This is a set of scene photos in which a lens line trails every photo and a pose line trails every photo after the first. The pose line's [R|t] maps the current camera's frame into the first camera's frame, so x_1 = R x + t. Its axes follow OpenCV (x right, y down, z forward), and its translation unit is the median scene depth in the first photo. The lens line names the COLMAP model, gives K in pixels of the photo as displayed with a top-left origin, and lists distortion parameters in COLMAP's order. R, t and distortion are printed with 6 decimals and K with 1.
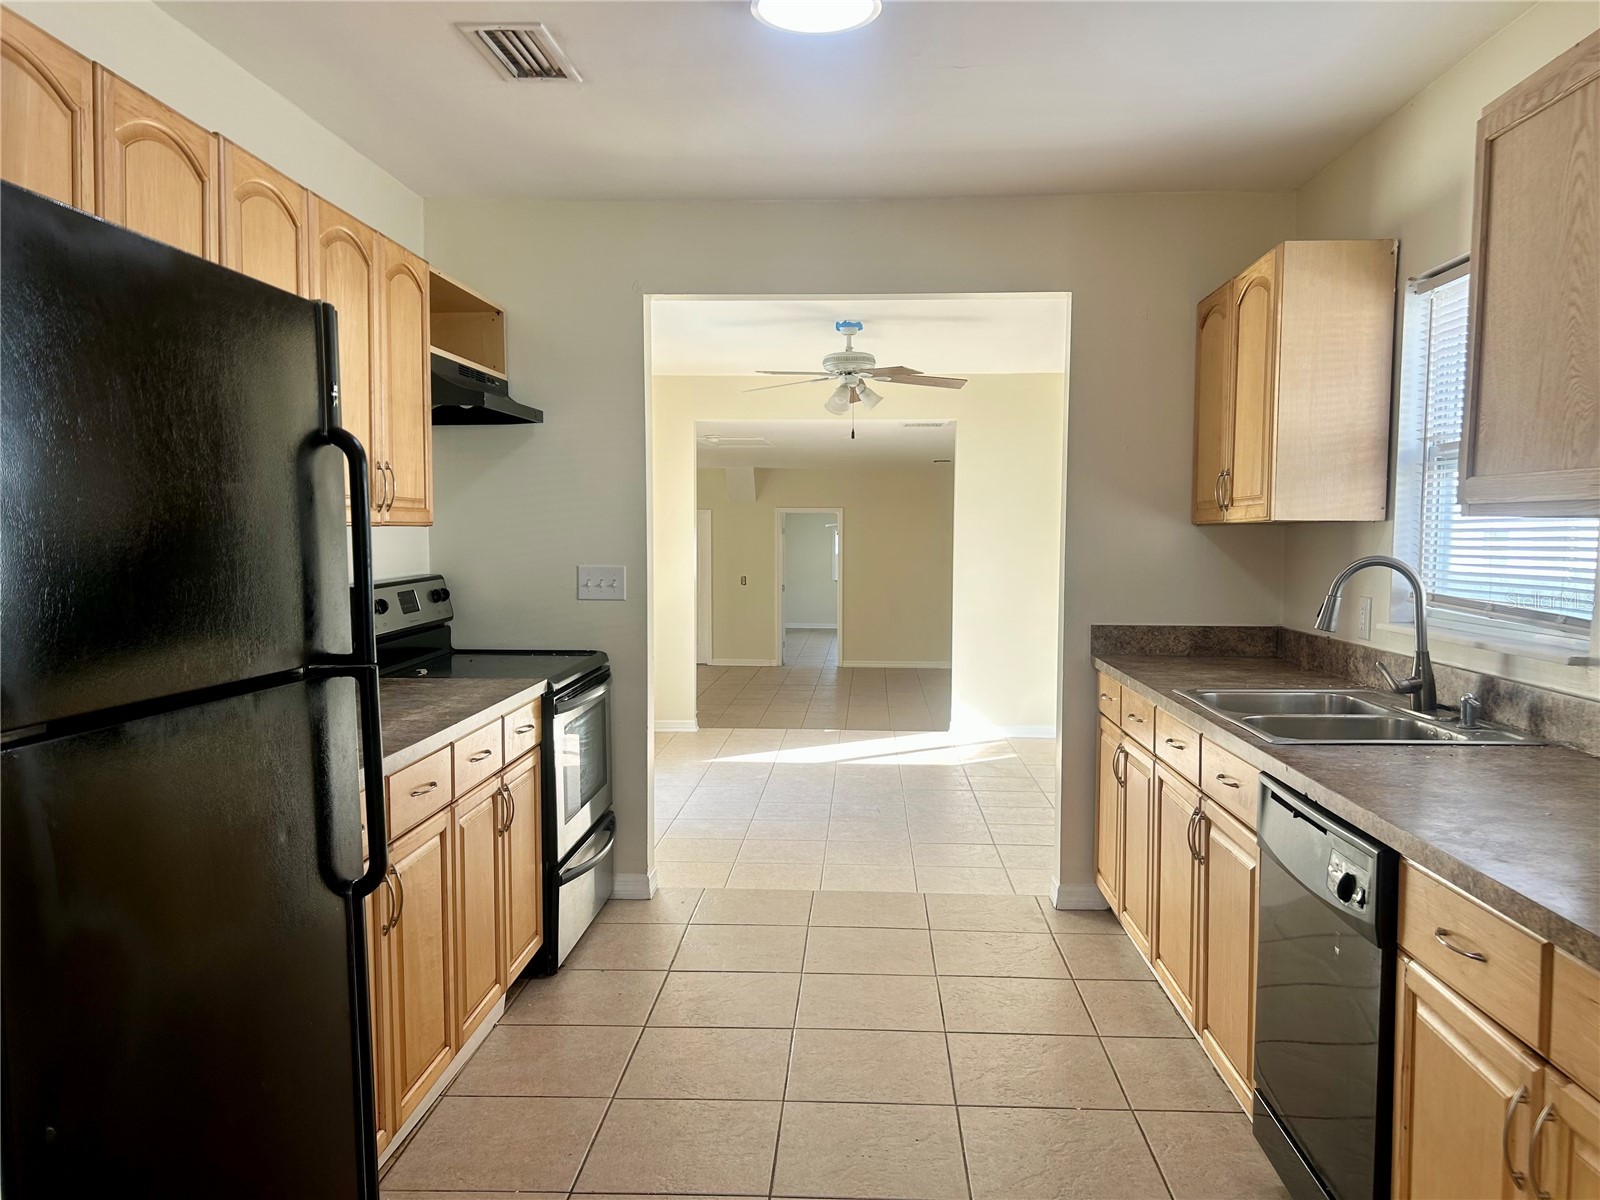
lens RADIAL K [[1203.9, 0, 804.7], [0, 1203.9, 616.7], [0, 0, 1]] dist [0.059202, -0.065237]
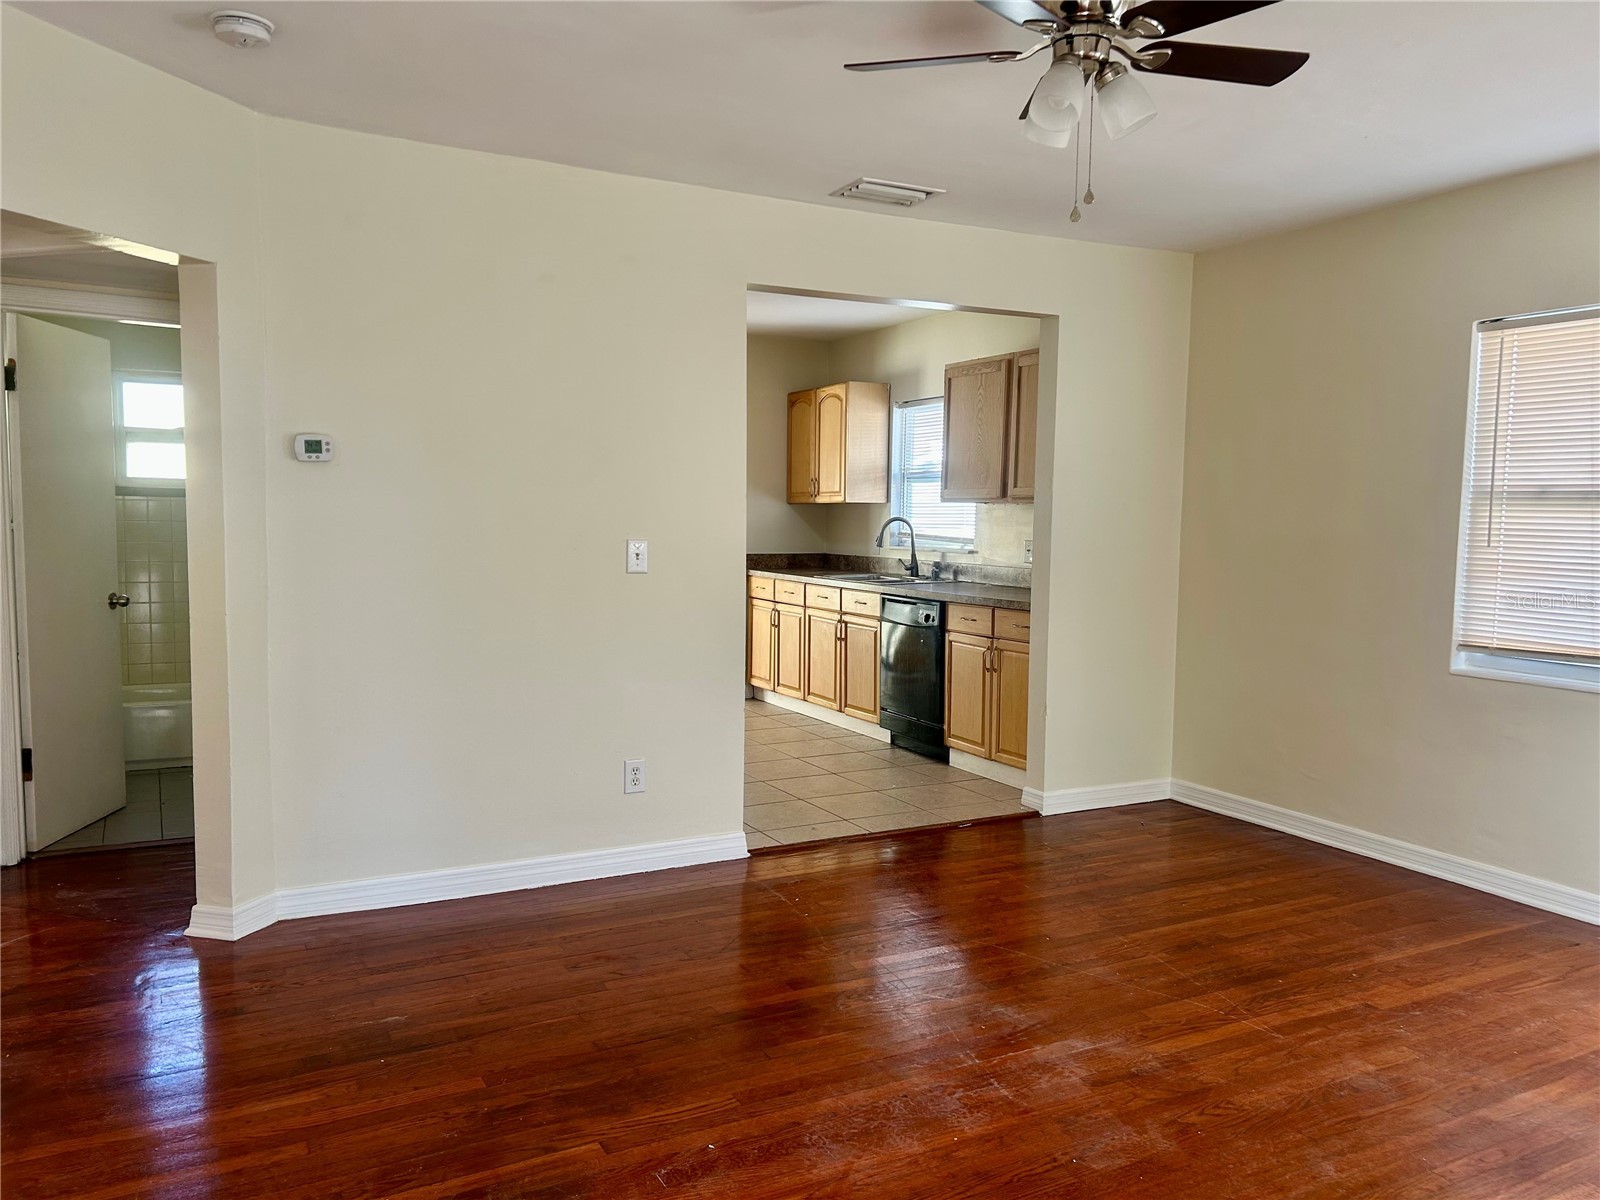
lens RADIAL K [[1203.9, 0, 799.2], [0, 1203.9, 628.3], [0, 0, 1]] dist [0.059202, -0.065237]
pose [[0.859612, -0.044738, 0.508985, -0.807401], [0.029129, 0.998830, 0.038598, 0.064060], [-0.510117, -0.018353, 0.859909, -0.862847]]
